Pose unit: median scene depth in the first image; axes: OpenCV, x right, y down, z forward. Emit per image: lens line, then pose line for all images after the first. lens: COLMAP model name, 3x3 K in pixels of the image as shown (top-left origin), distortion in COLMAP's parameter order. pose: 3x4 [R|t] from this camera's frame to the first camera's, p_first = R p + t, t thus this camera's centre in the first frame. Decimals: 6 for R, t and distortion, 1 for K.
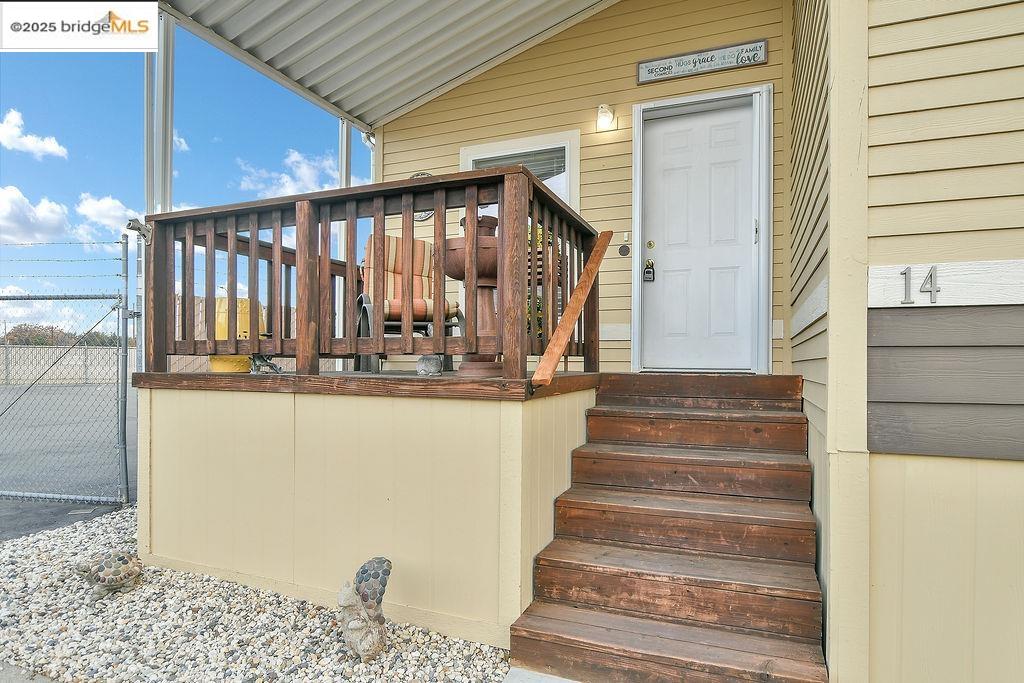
lens RADIAL K [[545.7, 0, 518.0], [0, 545.7, 355.2], [0, 0, 1]] dist [-0.015114, 0.001702]
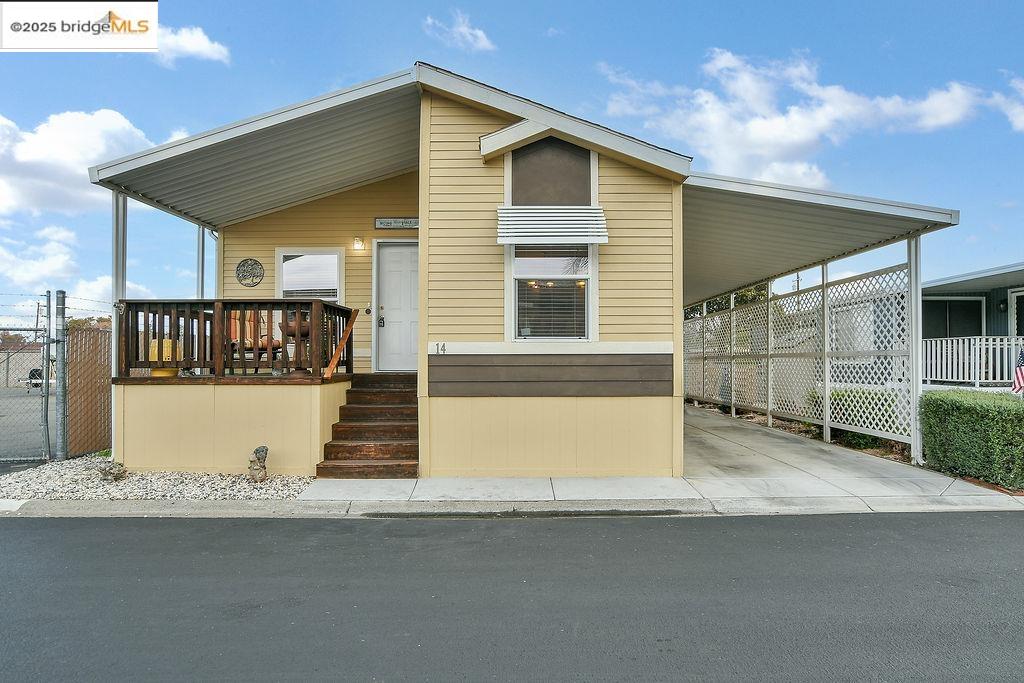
lens RADIAL K [[545.7, 0, 518.0], [0, 545.7, 355.2], [0, 0, 1]] dist [-0.015114, 0.001702]
pose [[0.920080, -0.002603, 0.391722, -0.111090], [0.000228, 0.999981, 0.006109, -0.060881], [-0.391730, -0.005532, 0.920063, -1.425512]]
